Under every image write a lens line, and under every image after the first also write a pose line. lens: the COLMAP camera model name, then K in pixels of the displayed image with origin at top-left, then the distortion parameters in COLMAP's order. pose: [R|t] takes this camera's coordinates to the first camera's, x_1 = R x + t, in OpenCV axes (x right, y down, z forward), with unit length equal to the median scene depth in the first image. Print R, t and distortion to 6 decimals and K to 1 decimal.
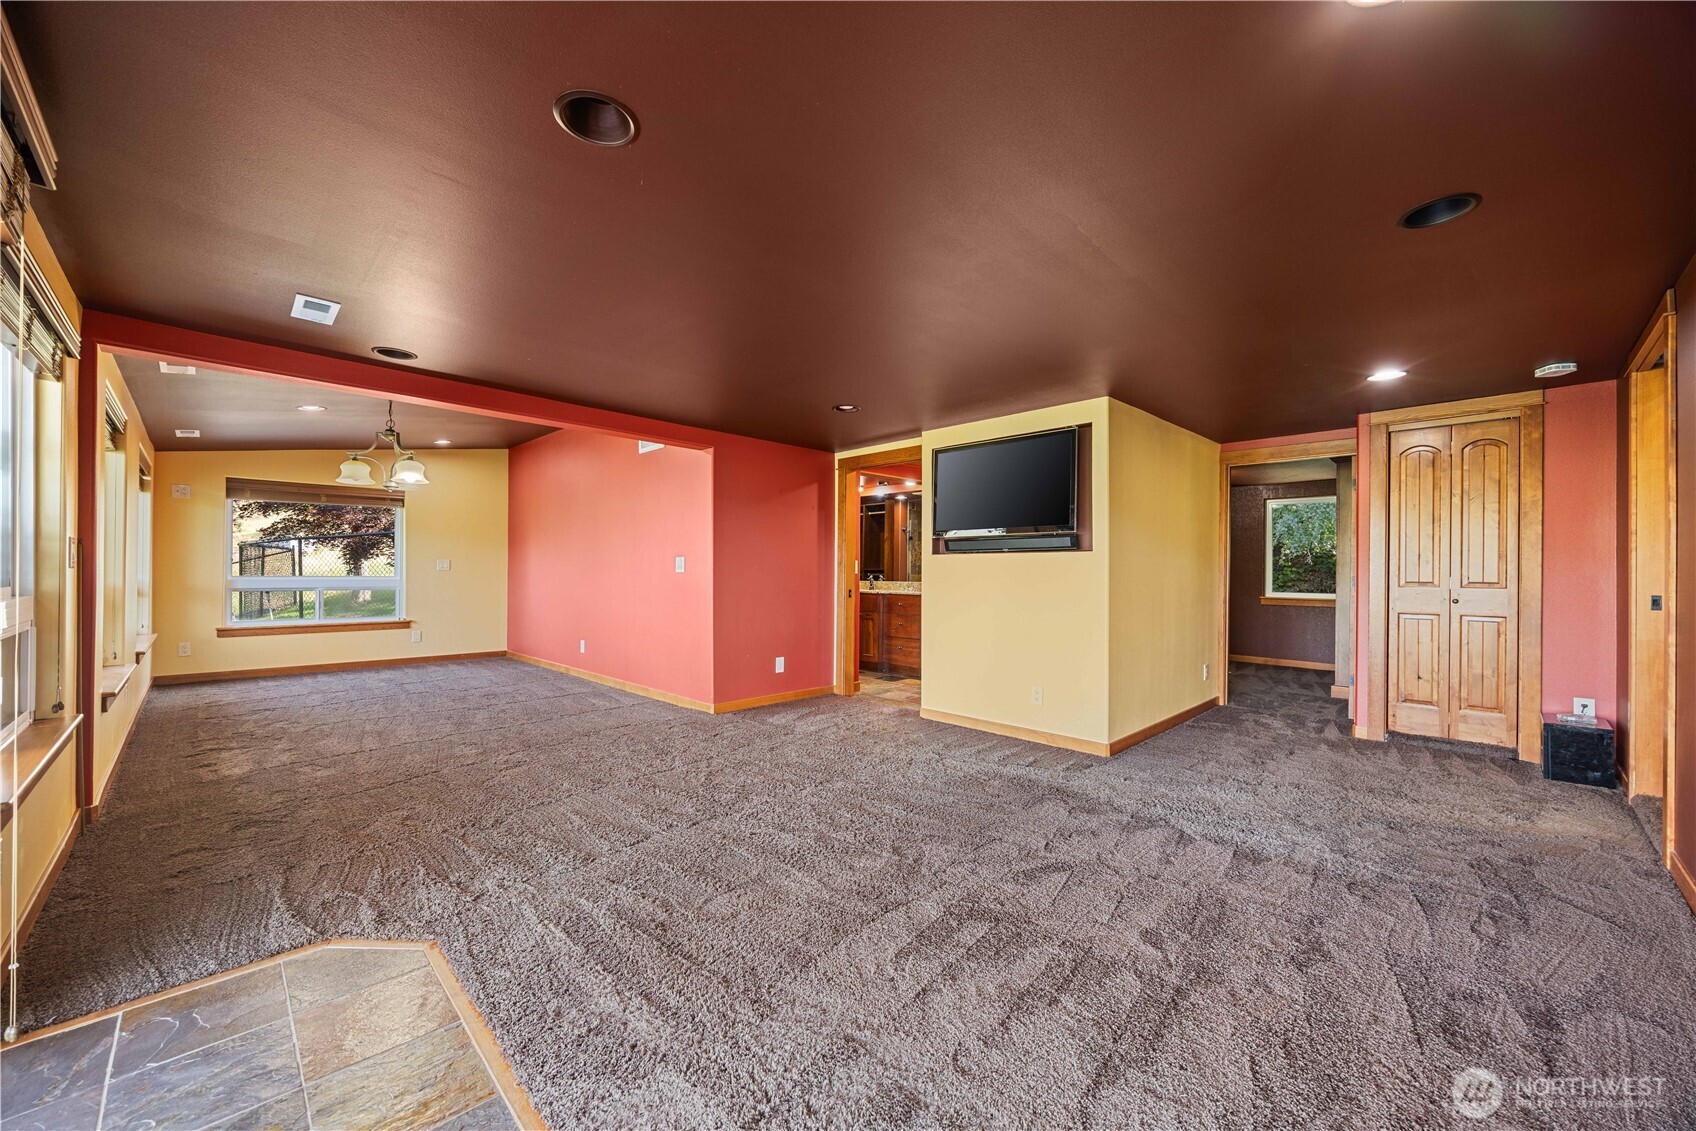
lens RADIAL K [[643.3, 0, 844.1], [0, 643.3, 565.4], [0, 0, 1]] dist [-0.002341, -0.000127]
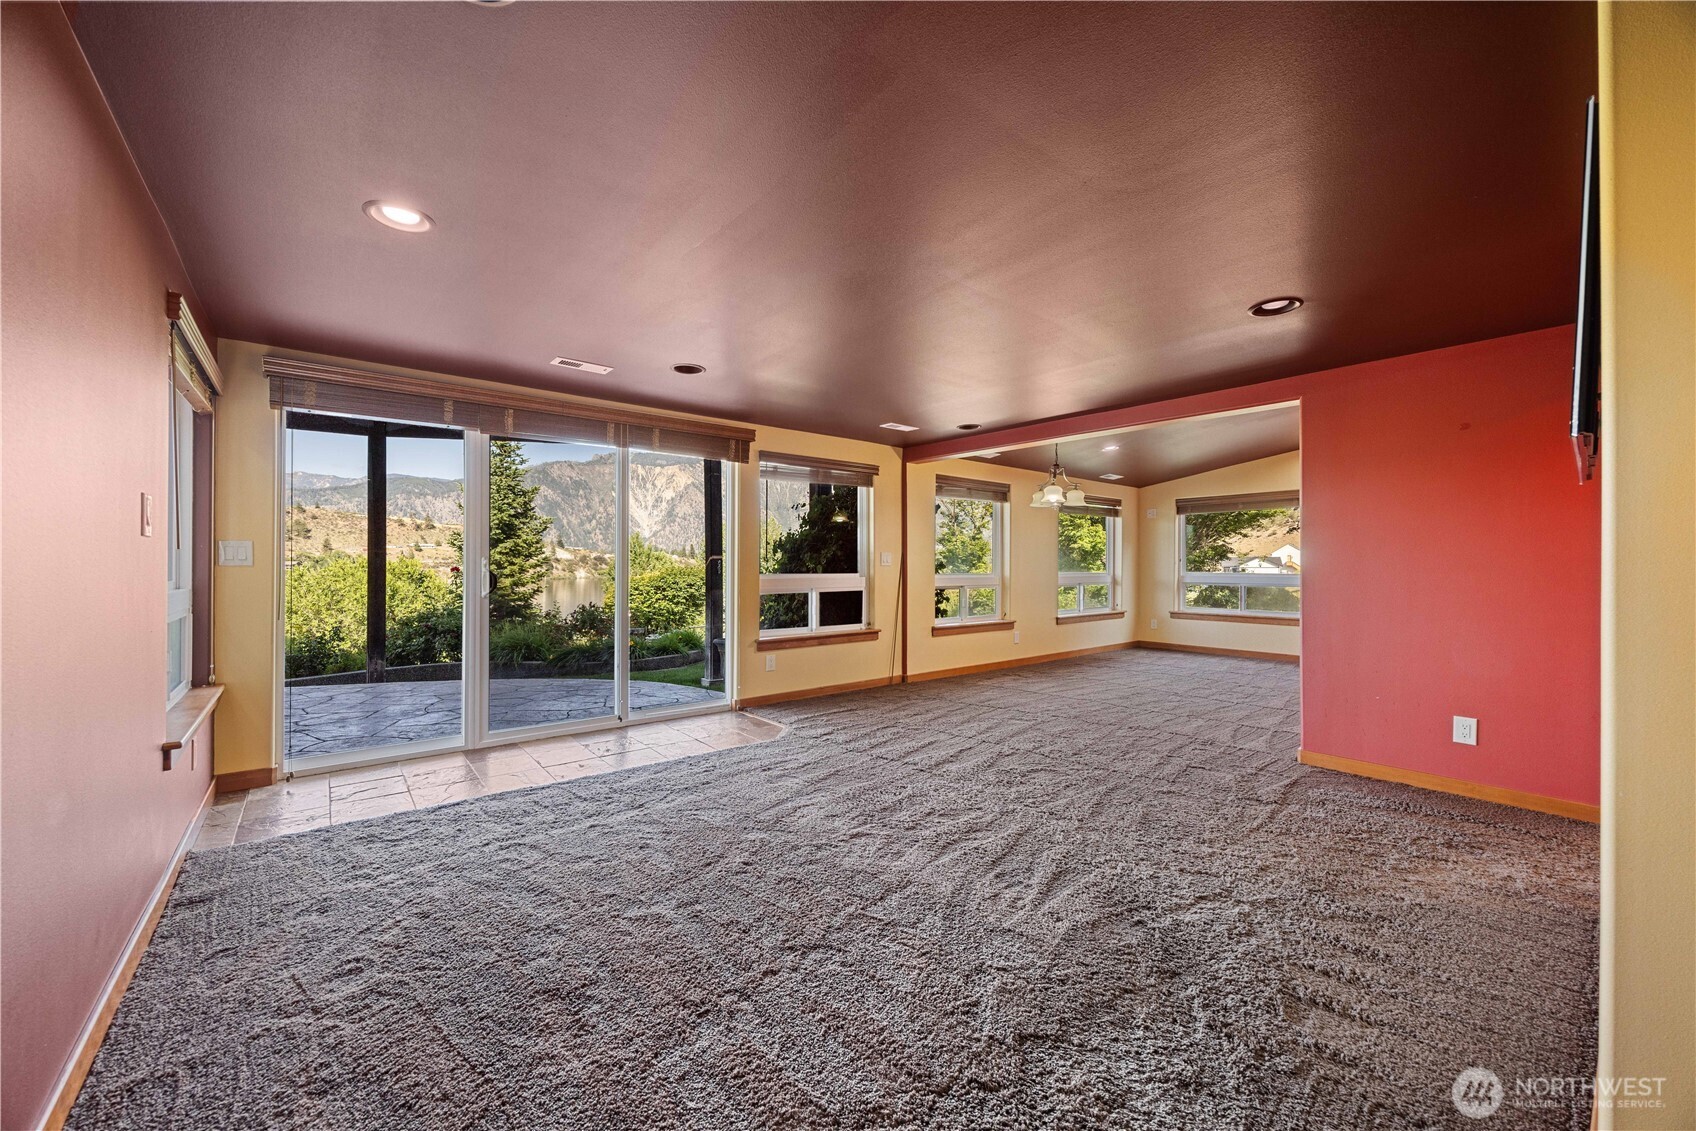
lens RADIAL K [[643.3, 0, 844.1], [0, 643.3, 565.4], [0, 0, 1]] dist [-0.002341, -0.000127]
pose [[-0.090659, -0.008070, -0.995849, 0.624312], [0.007311, 0.999935, -0.008769, 0.009028], [0.995855, -0.008076, -0.090594, 0.591514]]
